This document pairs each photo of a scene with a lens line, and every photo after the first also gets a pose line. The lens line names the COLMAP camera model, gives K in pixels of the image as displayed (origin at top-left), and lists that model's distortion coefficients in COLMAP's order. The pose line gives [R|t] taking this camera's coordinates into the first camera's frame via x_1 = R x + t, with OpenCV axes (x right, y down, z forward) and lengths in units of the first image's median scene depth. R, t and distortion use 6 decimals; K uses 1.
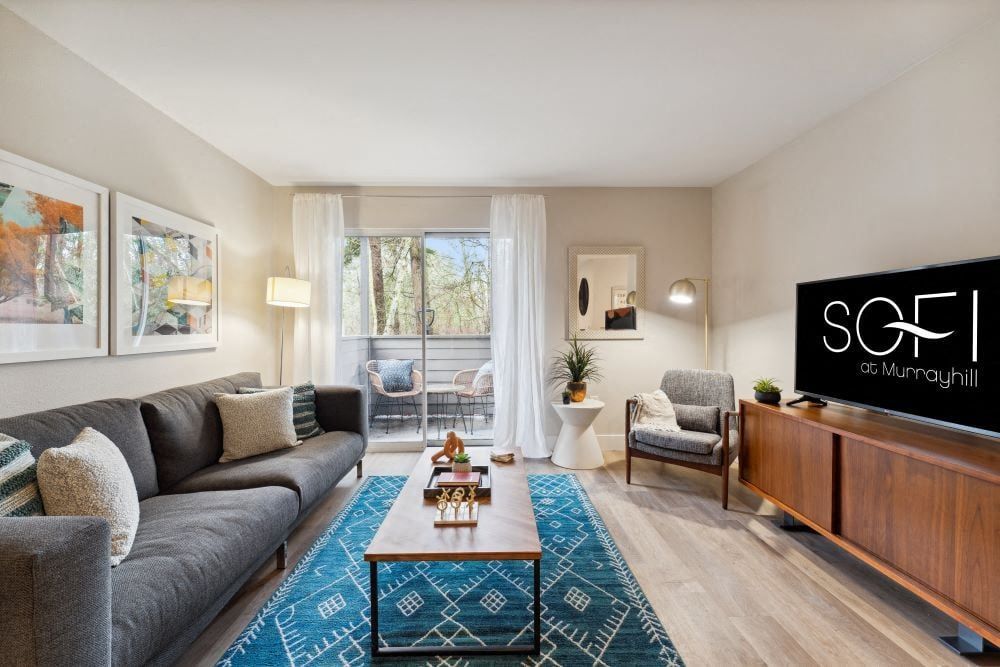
lens RADIAL K [[397.3, 0, 499.4], [0, 397.3, 334.0], [0, 0, 1]] dist [-0.002086, -0.000020]
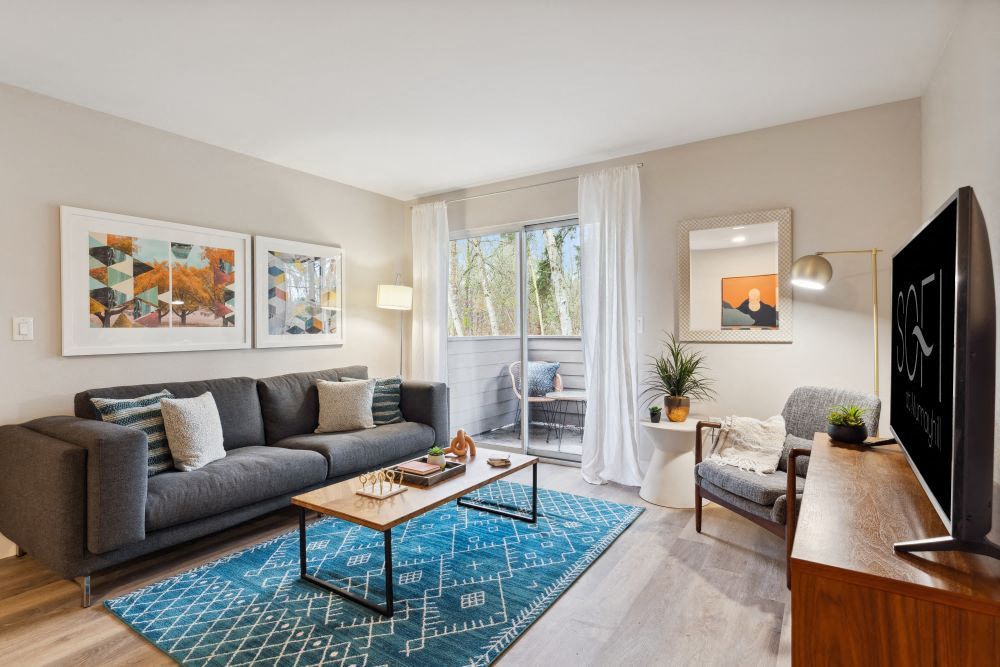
lens RADIAL K [[494.3, 0, 501.7], [0, 494.3, 333.8], [0, 0, 1]] dist [-0.001604, 0.000644]
pose [[0.826900, 0.002610, -0.562343, 0.628703], [-0.002533, 0.999996, 0.000916, -0.002807], [0.562343, 0.000667, 0.826904, 0.007317]]
